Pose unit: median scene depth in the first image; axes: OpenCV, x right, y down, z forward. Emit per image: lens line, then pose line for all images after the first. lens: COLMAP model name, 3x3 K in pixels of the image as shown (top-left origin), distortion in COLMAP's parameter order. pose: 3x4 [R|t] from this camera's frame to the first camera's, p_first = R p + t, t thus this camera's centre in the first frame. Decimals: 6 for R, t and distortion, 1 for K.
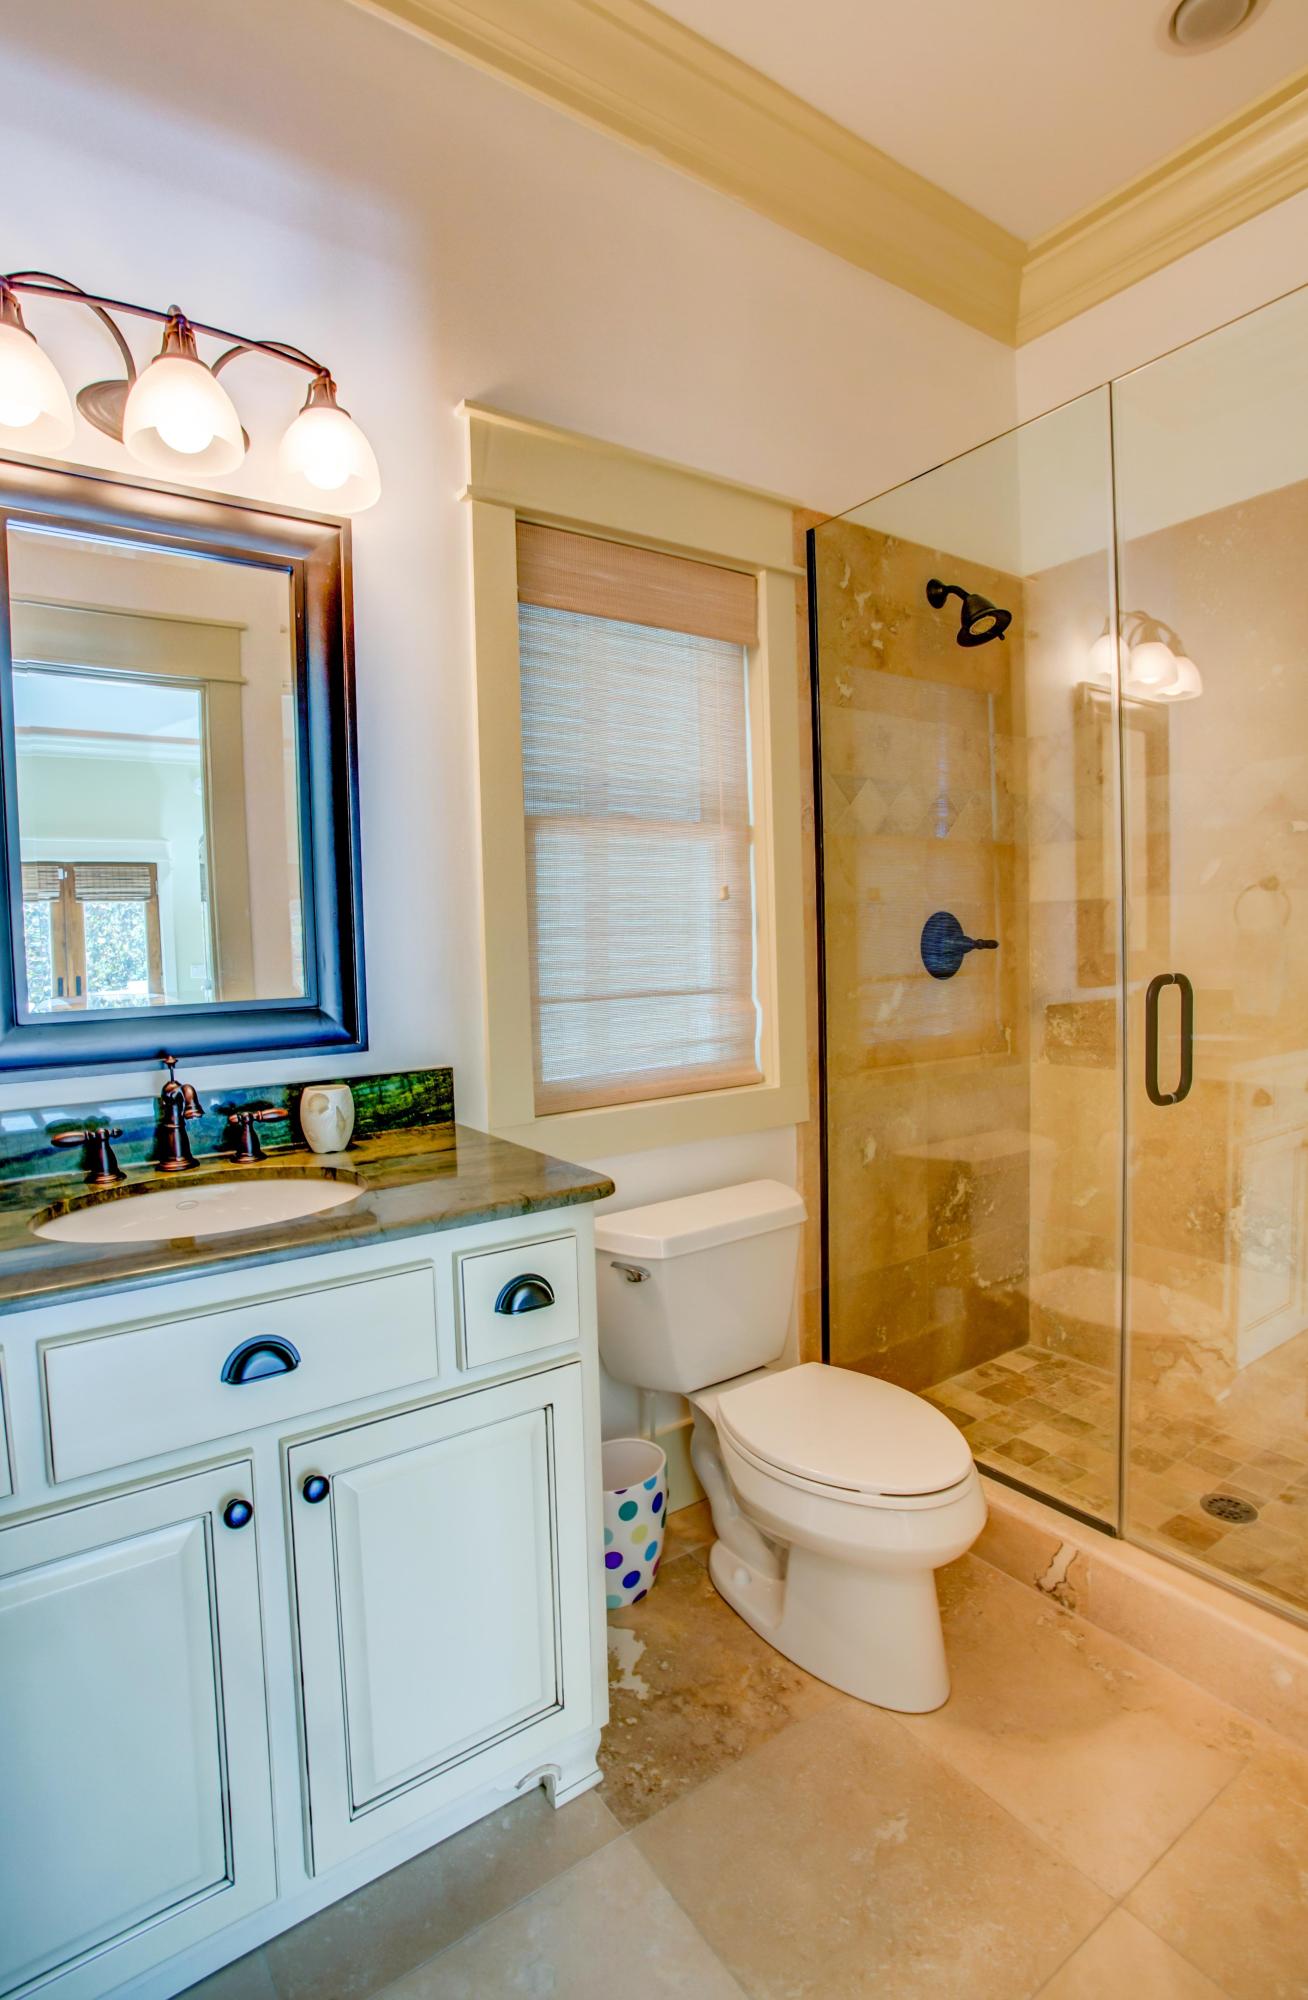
lens RADIAL K [[1028.9, 0, 645.4], [0, 1028.9, 995.8], [0, 0, 1]] dist [-0.052762, 0.003612]
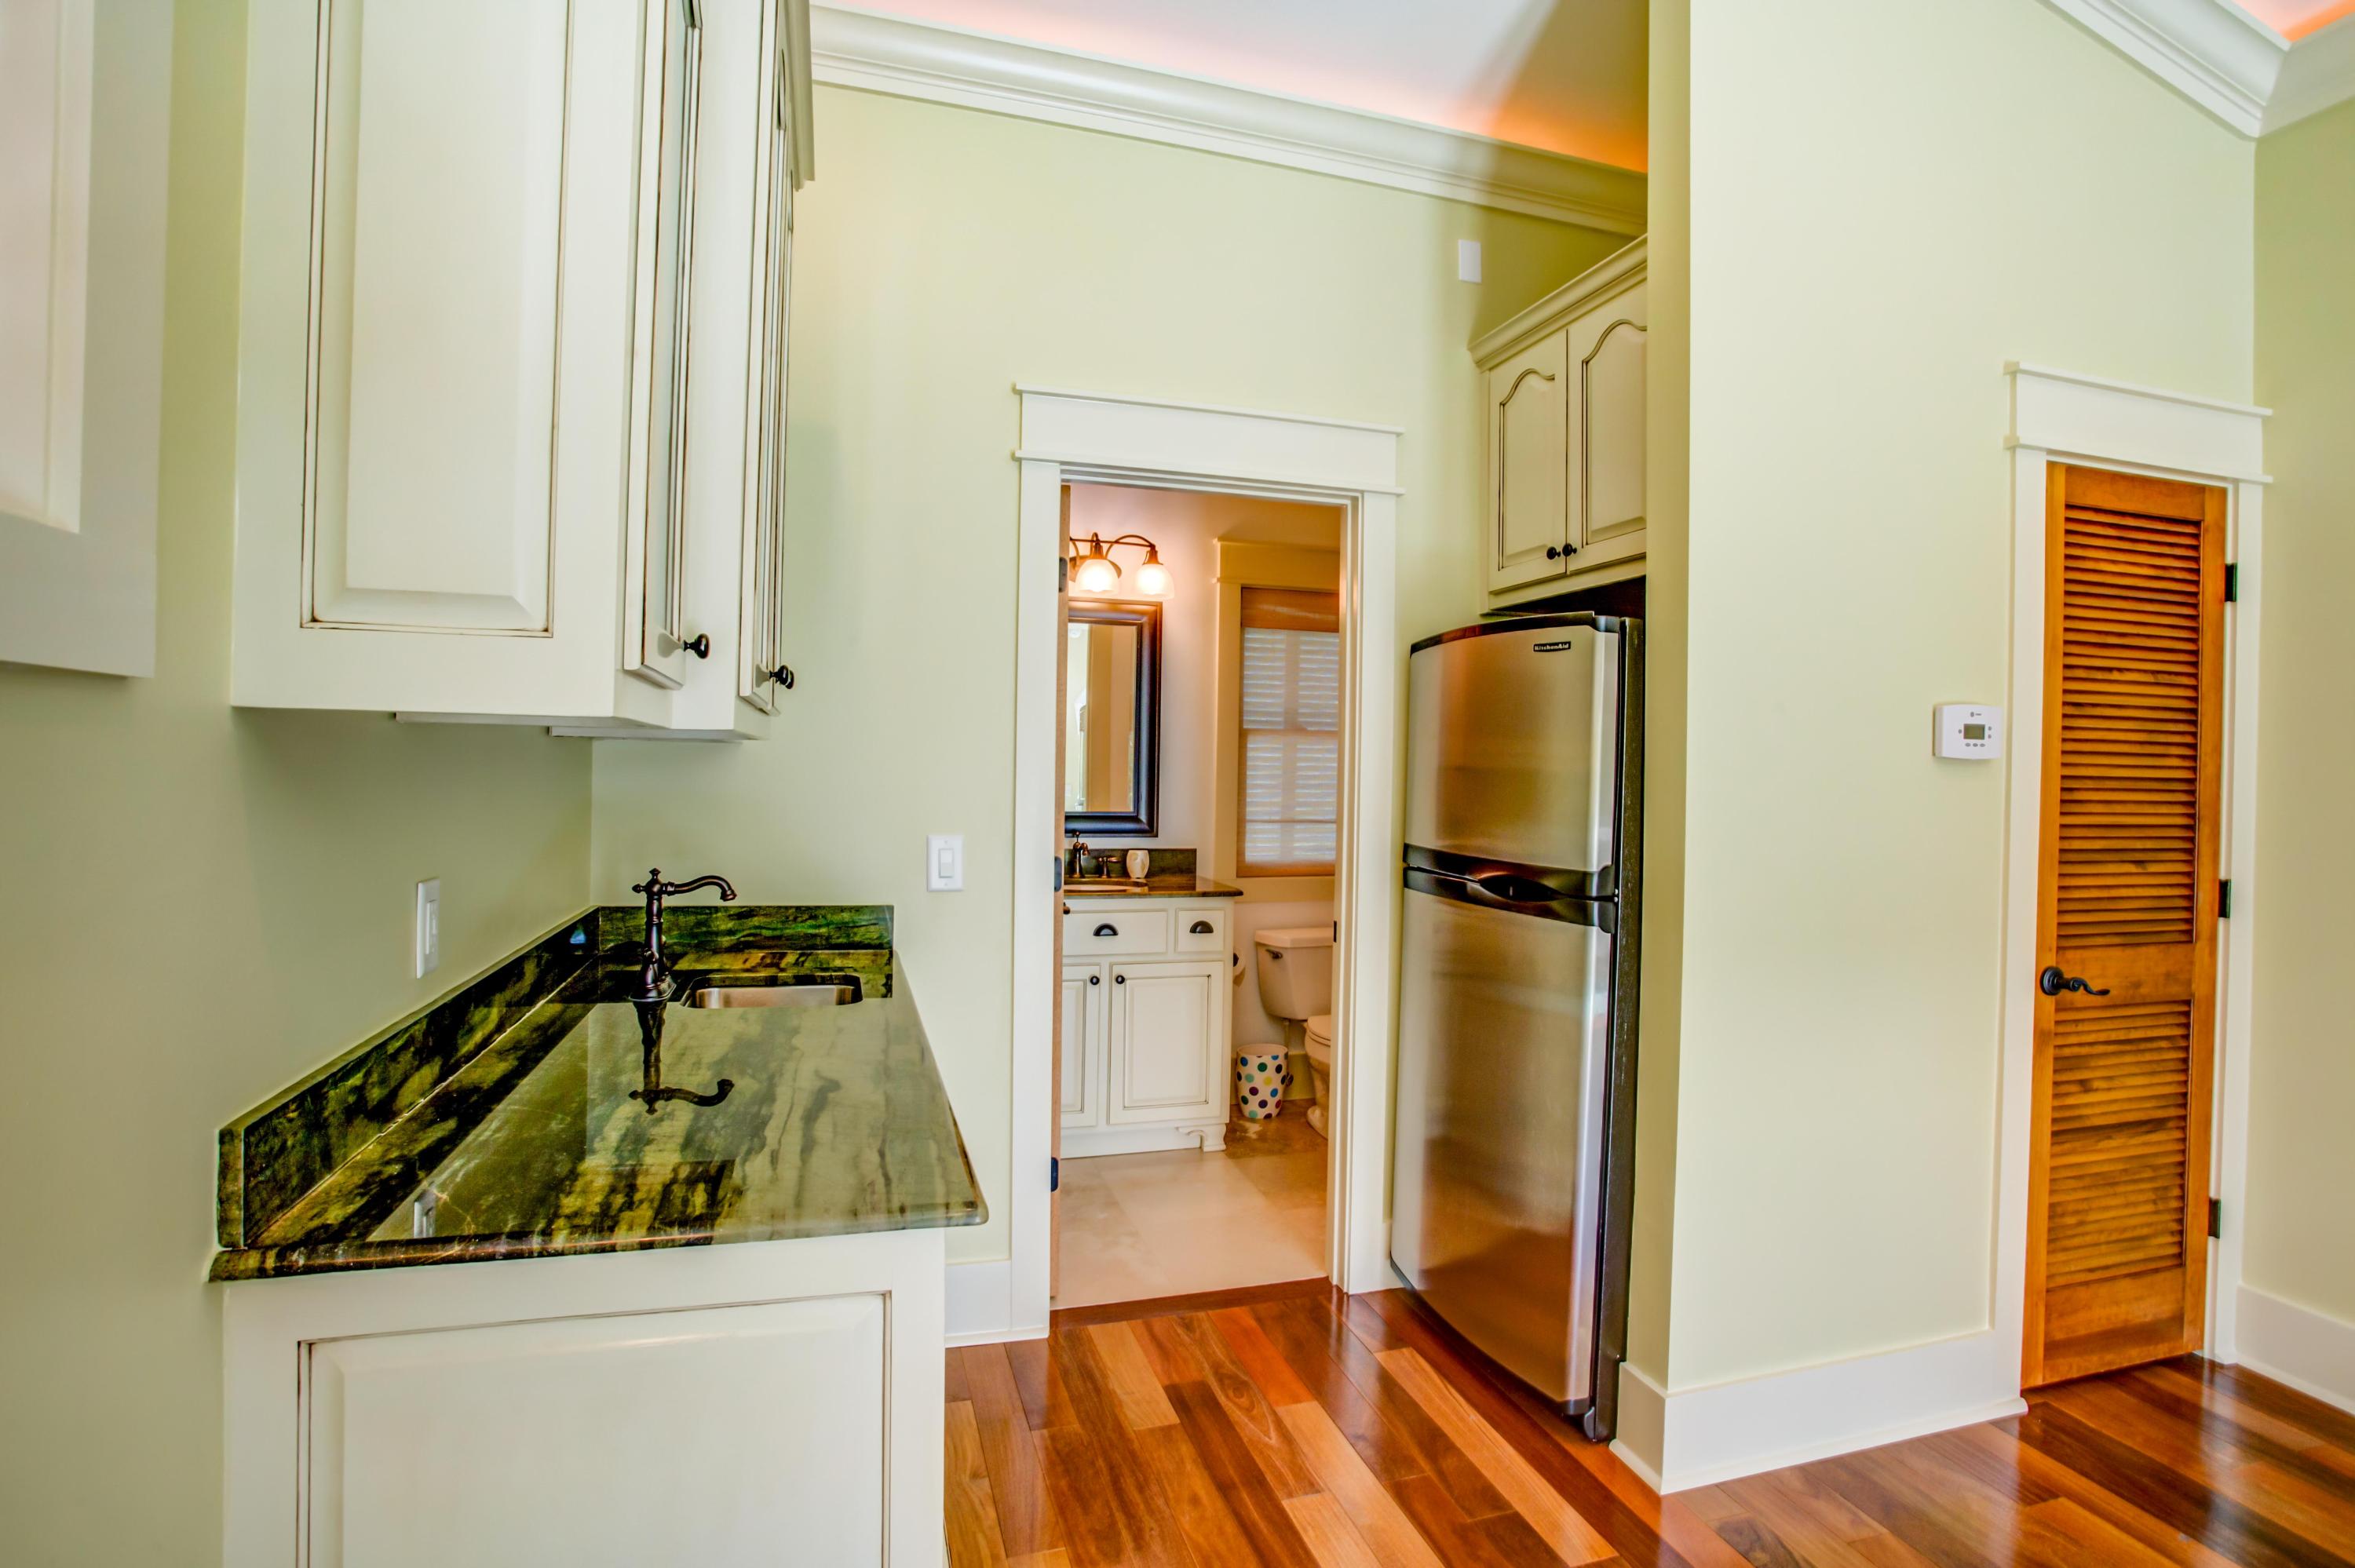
lens RADIAL K [[1146.1, 0, 1181.2], [0, 1146.1, 781.8], [0, 0, 1]] dist [-0.068173, 0.026908]
pose [[0.955165, 0.048306, -0.292106, 0.502227], [-0.061417, 0.997467, -0.035875, 0.019694], [0.289633, 0.052207, 0.955713, -1.376482]]
